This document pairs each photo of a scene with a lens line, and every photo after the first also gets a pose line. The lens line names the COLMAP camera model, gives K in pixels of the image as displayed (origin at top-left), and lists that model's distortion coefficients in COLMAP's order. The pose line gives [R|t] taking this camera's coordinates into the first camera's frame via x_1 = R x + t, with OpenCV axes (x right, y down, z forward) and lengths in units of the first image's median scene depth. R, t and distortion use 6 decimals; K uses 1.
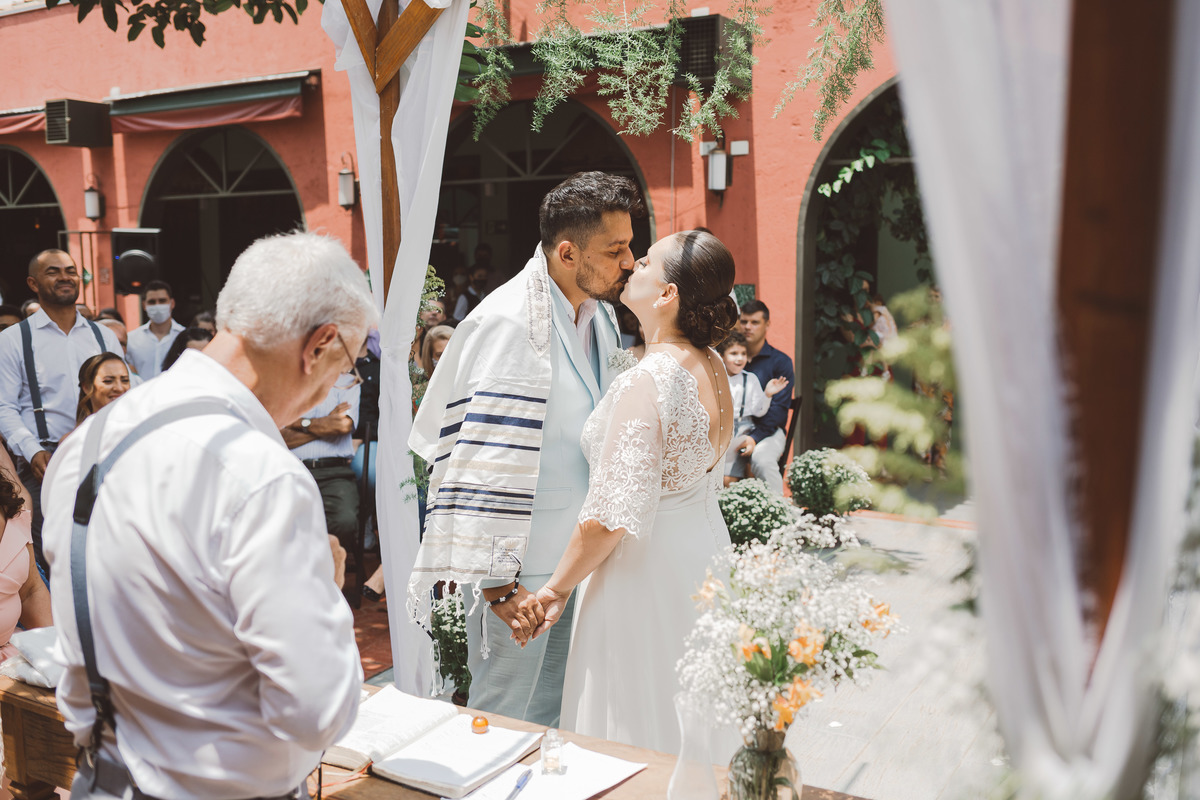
lens RADIAL K [[1198.8, 0, 582.0], [0, 1198.8, 397.6], [0, 0, 1]] dist [-0.062997, 0.017280]
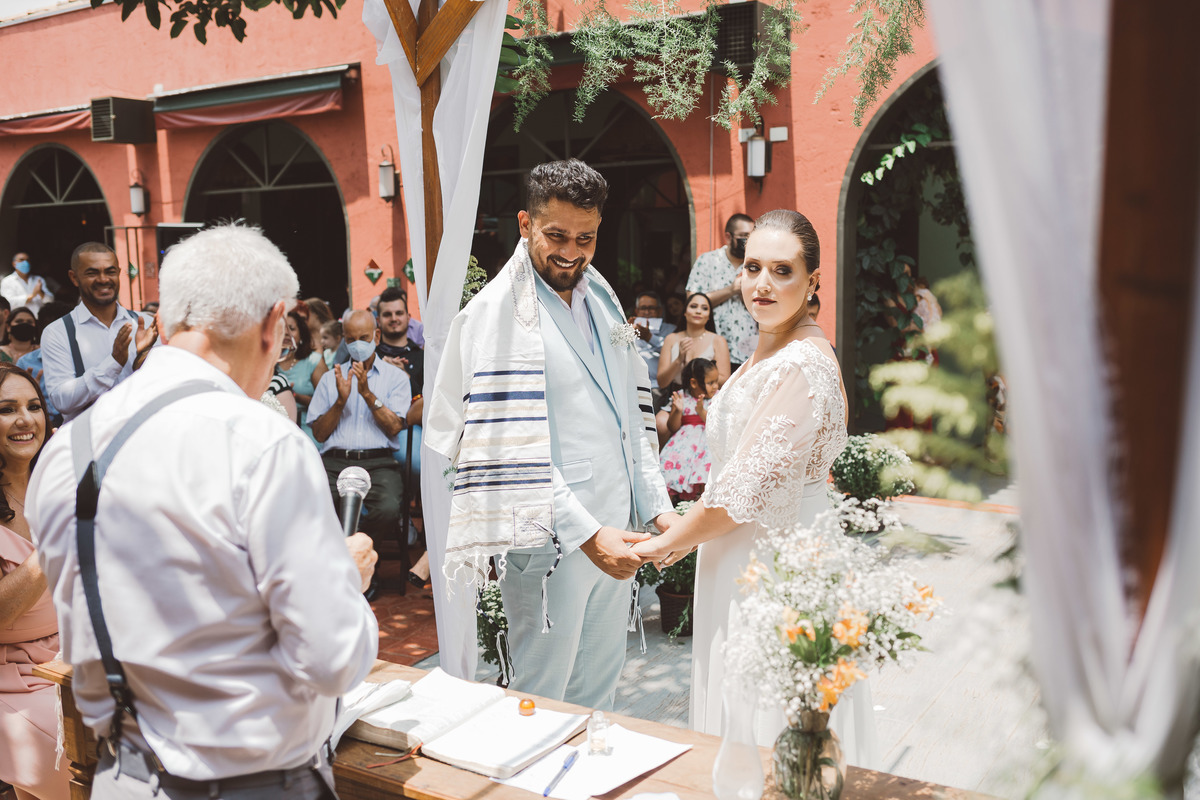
lens RADIAL K [[1196.6, 0, 575.1], [0, 1196.6, 401.3], [0, 0, 1]] dist [-0.063583, 0.012736]
pose [[0.999201, -0.008593, -0.039029, -0.000965], [0.009082, 0.999882, 0.012363, 0.000377], [0.038919, -0.012708, 0.999162, -0.003448]]
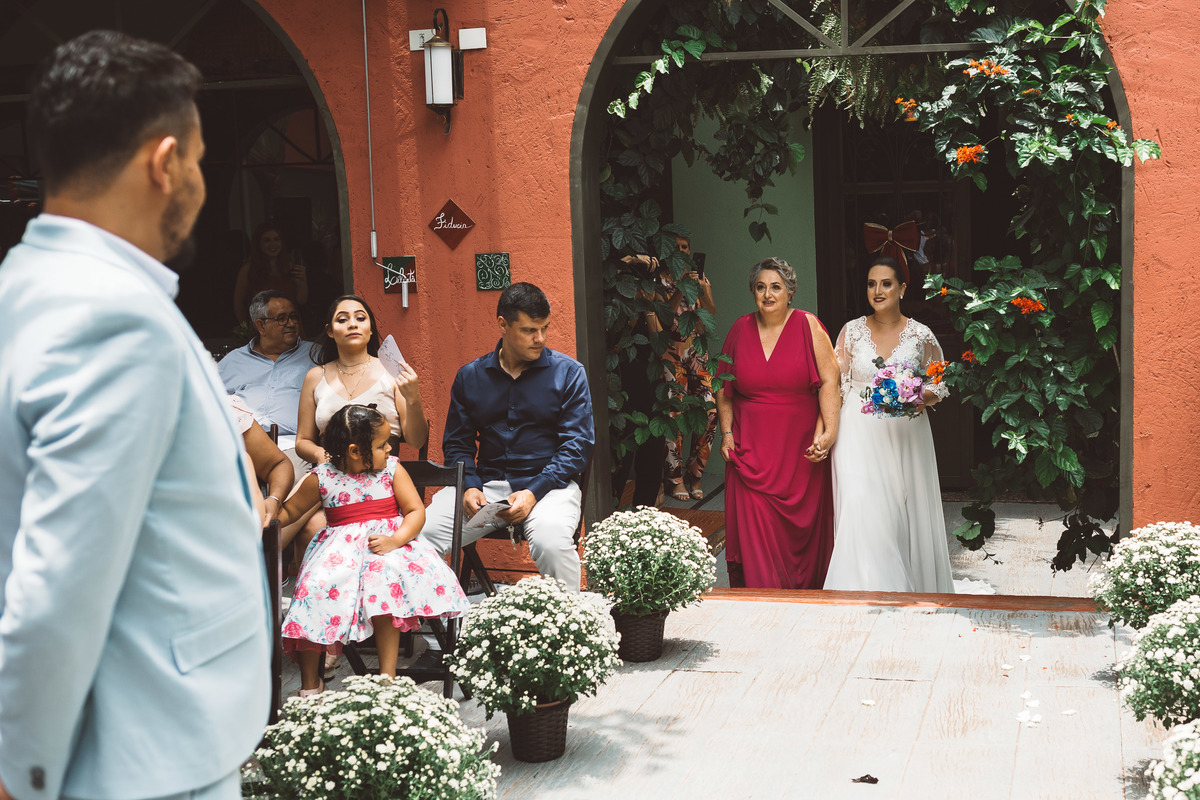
lens RADIAL K [[1527.7, 0, 786.7], [0, 1527.7, 419.2], [0, 0, 1]] dist [-0.070921, 0.018132]
pose [[0.941997, -0.066588, 0.328950, 0.012323], [0.060741, 0.997760, 0.028030, -0.022647], [-0.330080, -0.006424, 0.943931, 0.211356]]
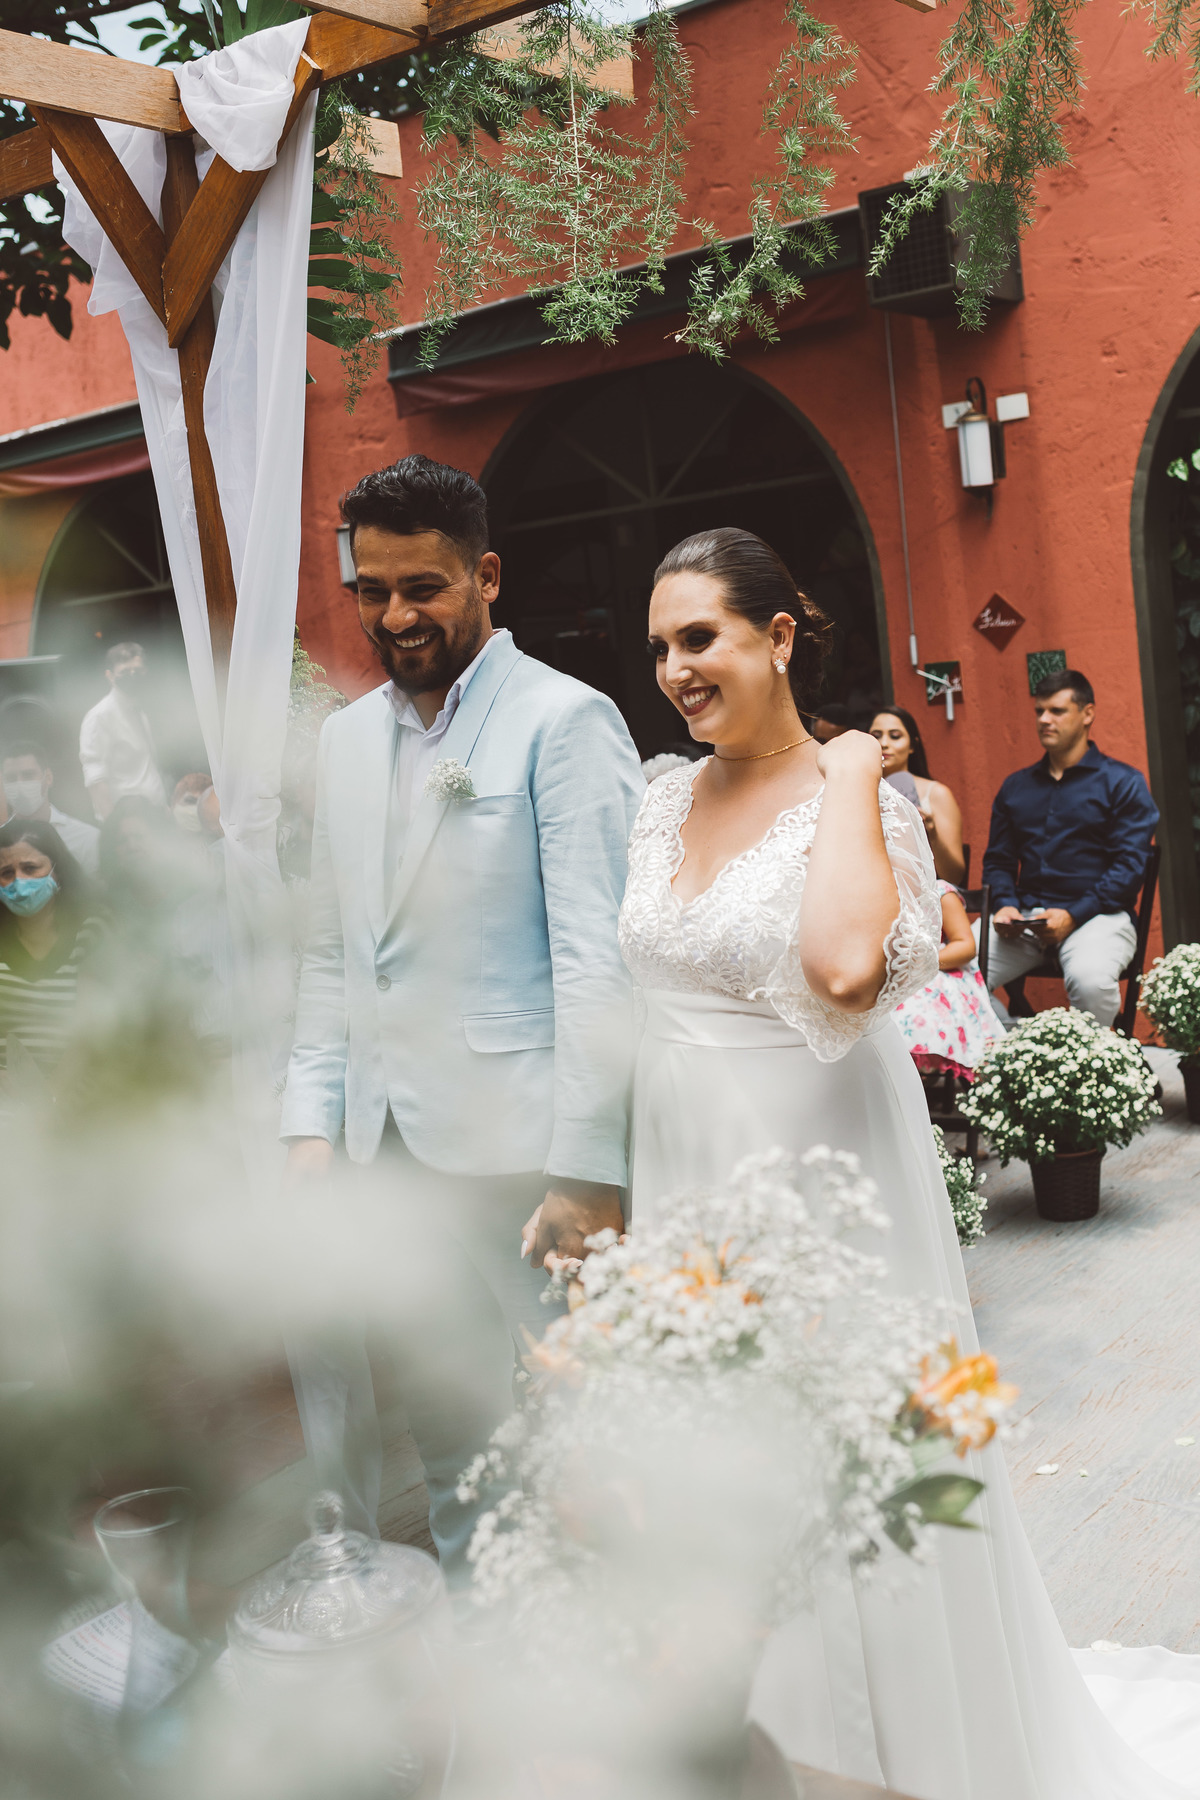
lens RADIAL K [[1995.8, 0, 637.1], [0, 1995.8, 780.7], [0, 0, 1]] dist [-0.062119, 0.016149]
pose [[0.988656, -0.089112, -0.120908, 0.065257], [0.082544, 0.994881, -0.058289, 0.002658], [0.125484, 0.047647, 0.990951, 0.086692]]
